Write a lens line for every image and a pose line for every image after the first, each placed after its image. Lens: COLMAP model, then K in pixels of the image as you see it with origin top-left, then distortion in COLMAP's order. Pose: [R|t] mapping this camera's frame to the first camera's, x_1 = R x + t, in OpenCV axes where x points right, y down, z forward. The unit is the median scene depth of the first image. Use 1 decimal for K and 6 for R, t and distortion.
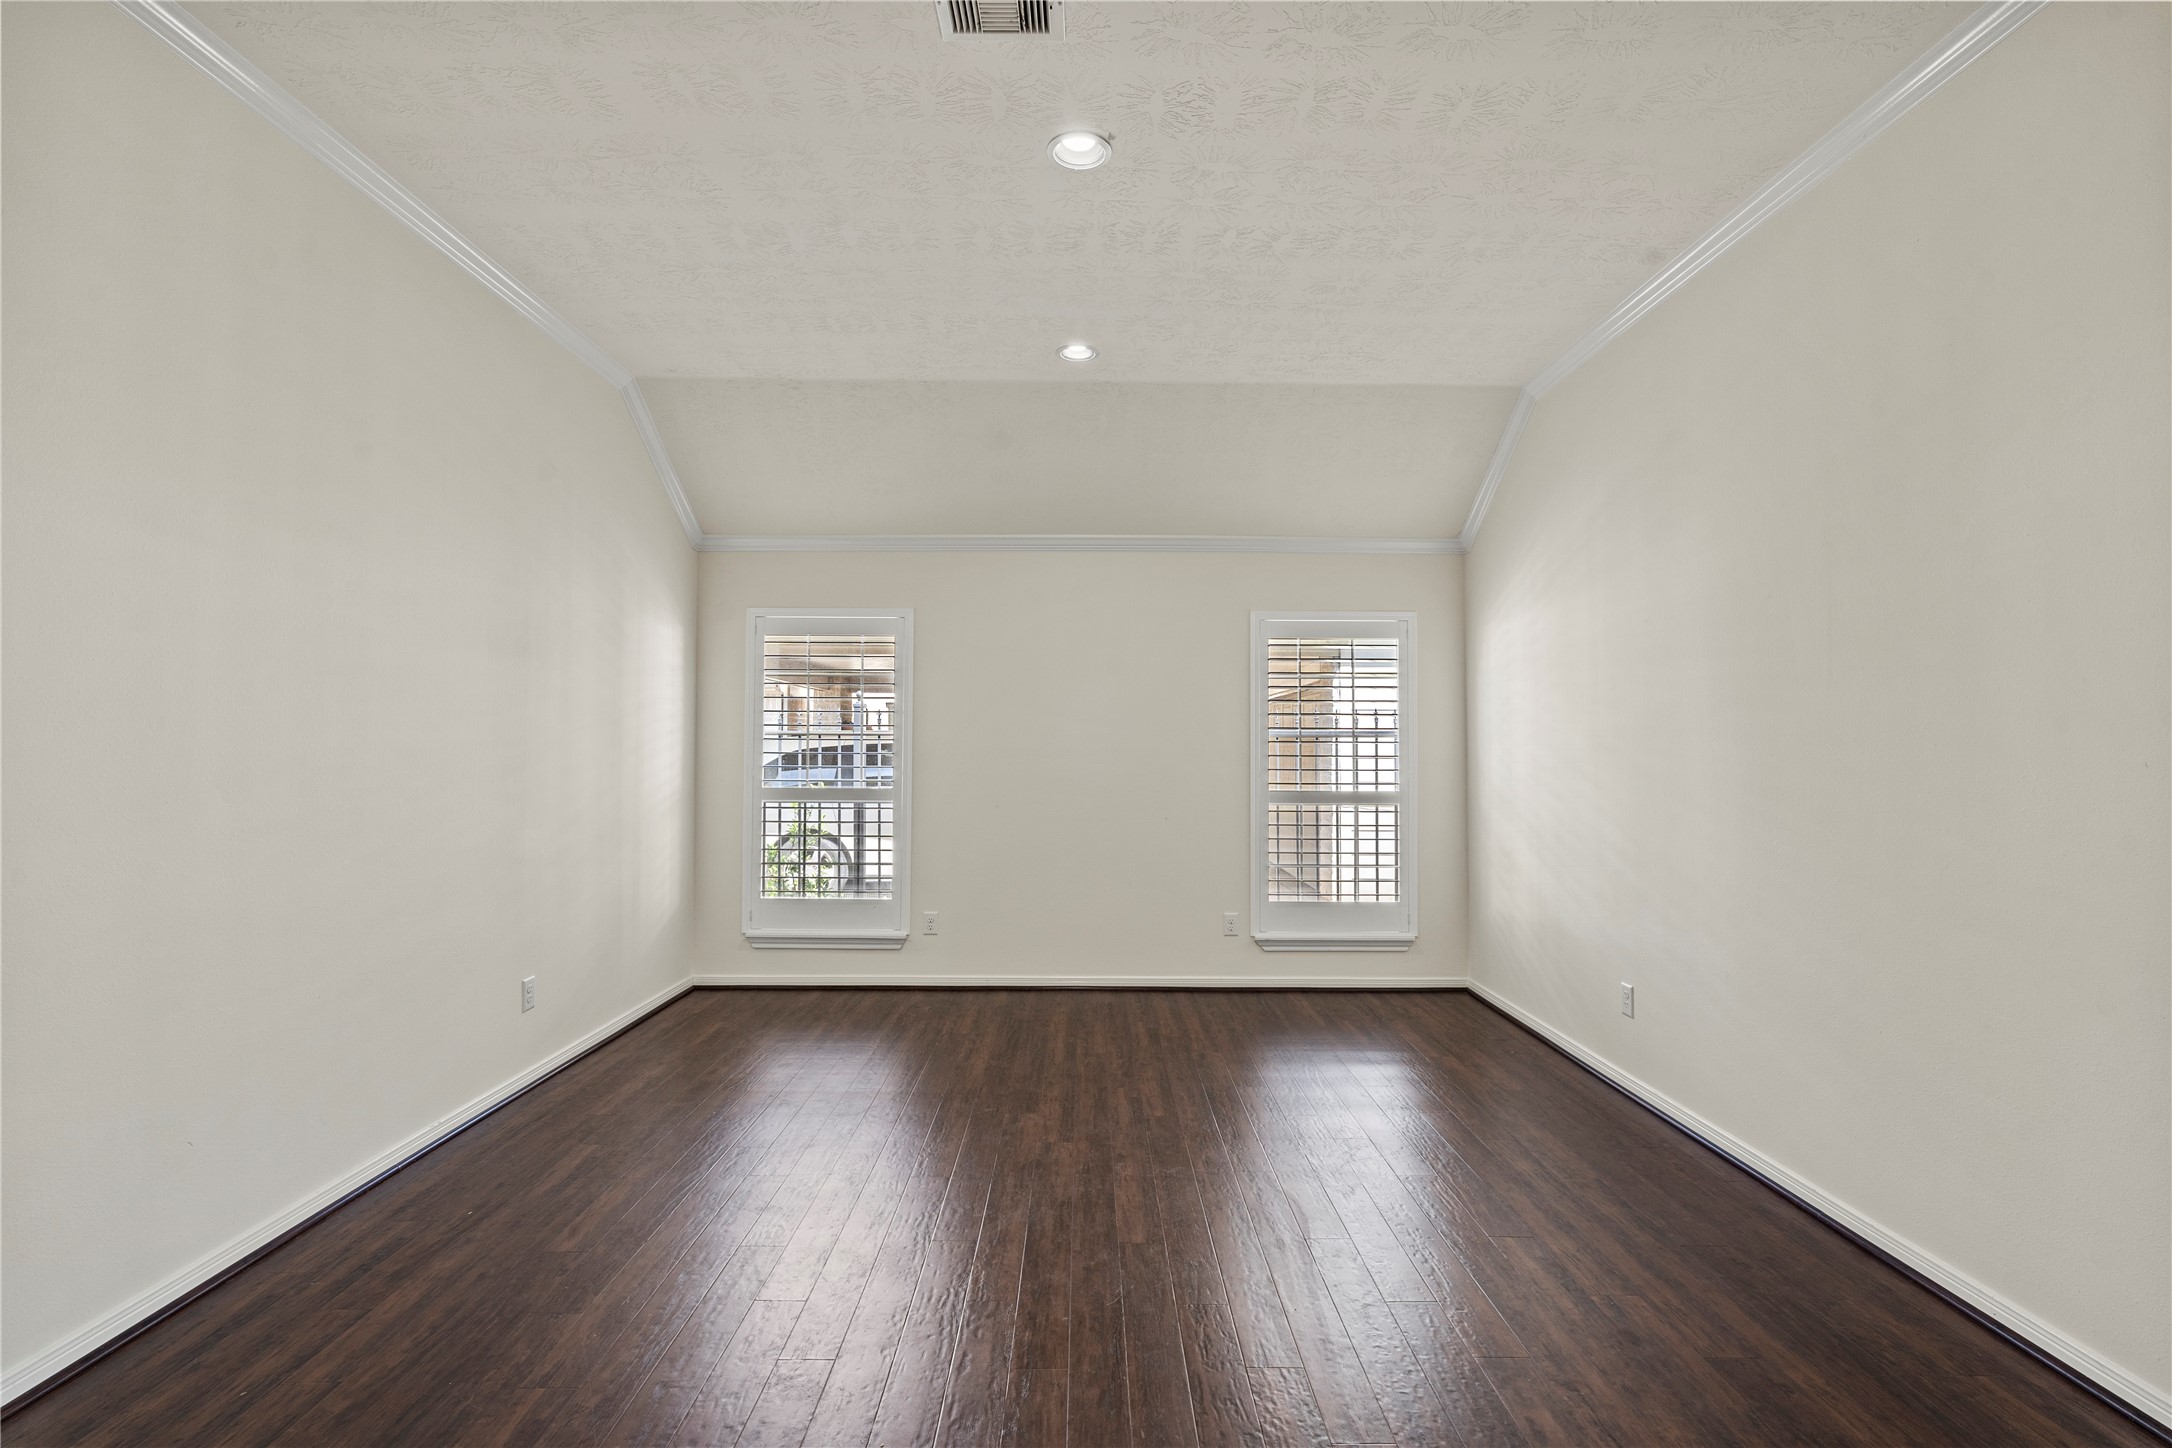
lens RADIAL K [[988.2, 0, 1049.7], [0, 988.2, 698.1], [0, 0, 1]] dist [-0.001997, 0.000511]
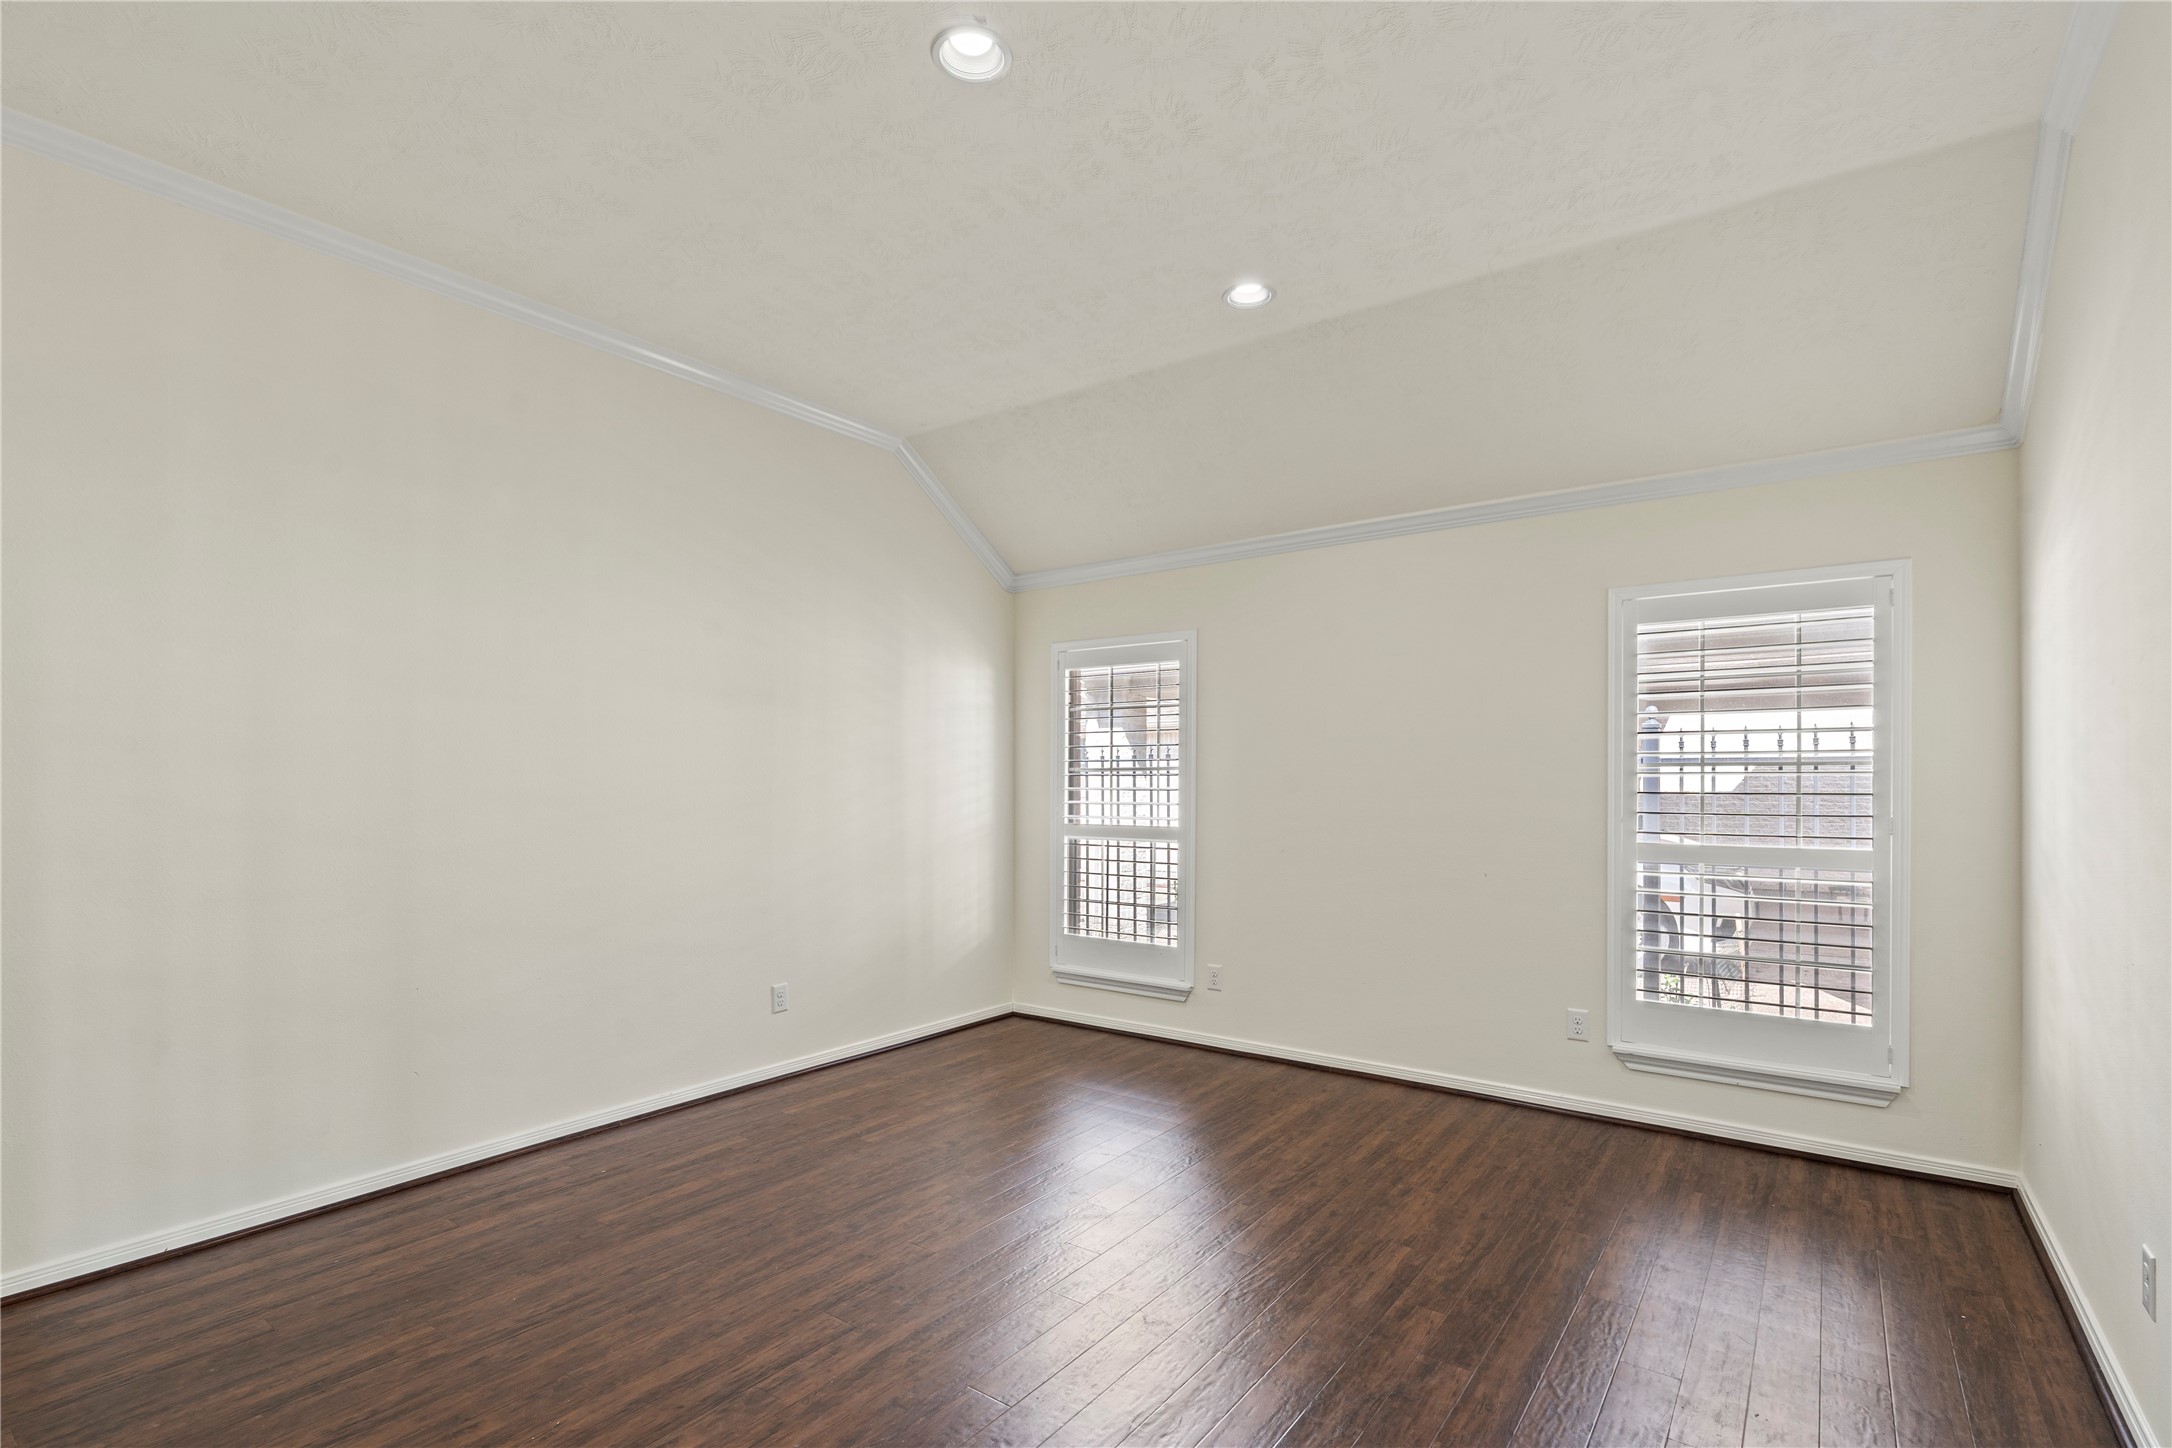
lens RADIAL K [[988.2, 0, 1070.2], [0, 988.2, 765.8], [0, 0, 1]] dist [-0.001997, 0.000511]
pose [[0.811783, -0.013507, -0.583803, 0.337828], [0.030211, 0.999365, 0.018887, 0.015392], [0.583177, -0.032969, 0.811676, 0.221409]]
